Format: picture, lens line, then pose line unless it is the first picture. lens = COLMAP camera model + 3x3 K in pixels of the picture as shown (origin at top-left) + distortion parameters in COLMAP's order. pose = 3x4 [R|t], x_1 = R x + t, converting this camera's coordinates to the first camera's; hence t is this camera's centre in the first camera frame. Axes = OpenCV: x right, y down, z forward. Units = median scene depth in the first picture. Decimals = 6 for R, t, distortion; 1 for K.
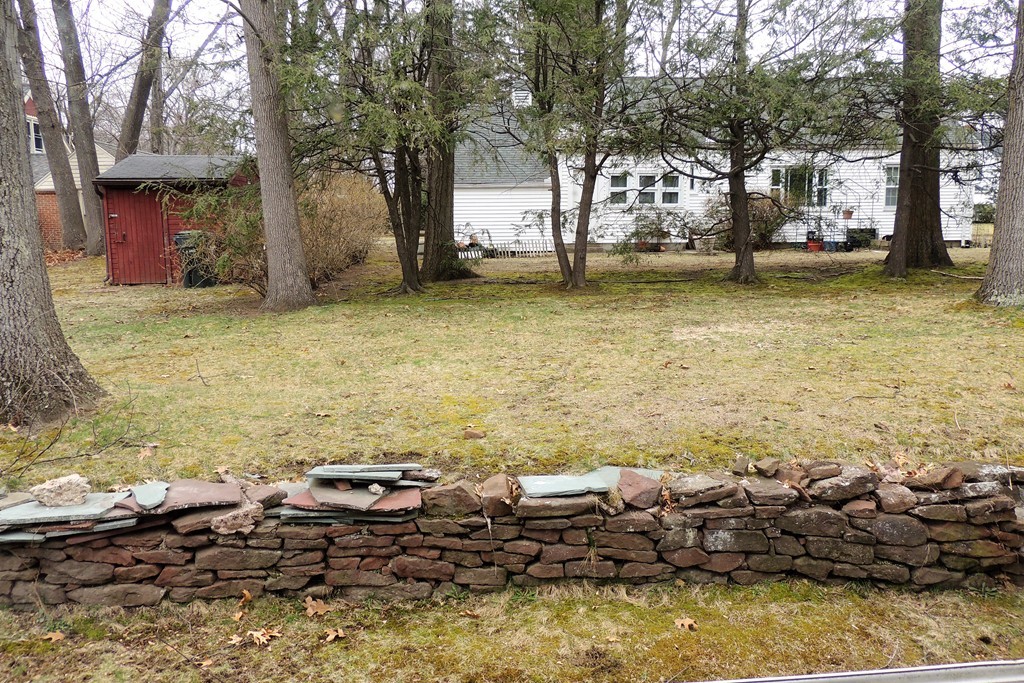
lens RADIAL K [[818.4, 0, 509.4], [0, 818.4, 344.2], [0, 0, 1]] dist [-0.008557, 0.002567]
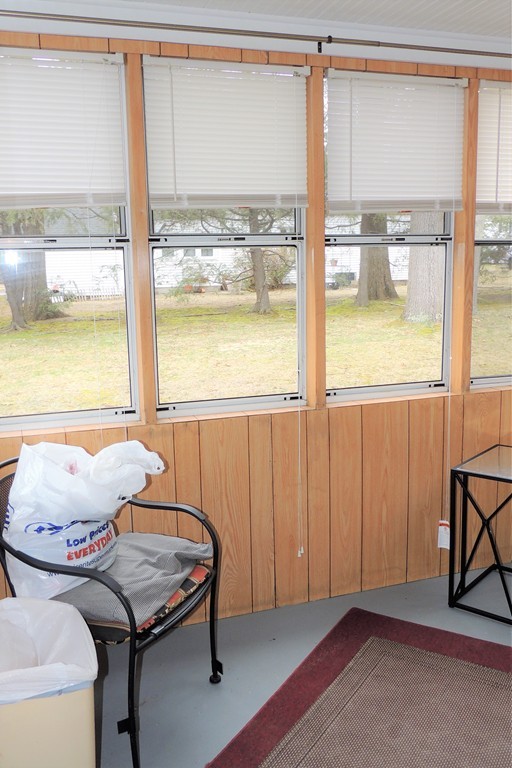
lens RADIAL K [[765.7, 0, 256.0], [0, 765.7, 384.0], [0, 0, 1]] dist [-0.082798, 0.003072]
pose [[0.965170, -0.054610, 0.255859, -0.067909], [0.052636, 0.998508, 0.014562, 0.025055], [-0.256273, -0.000587, 0.966604, -0.266275]]
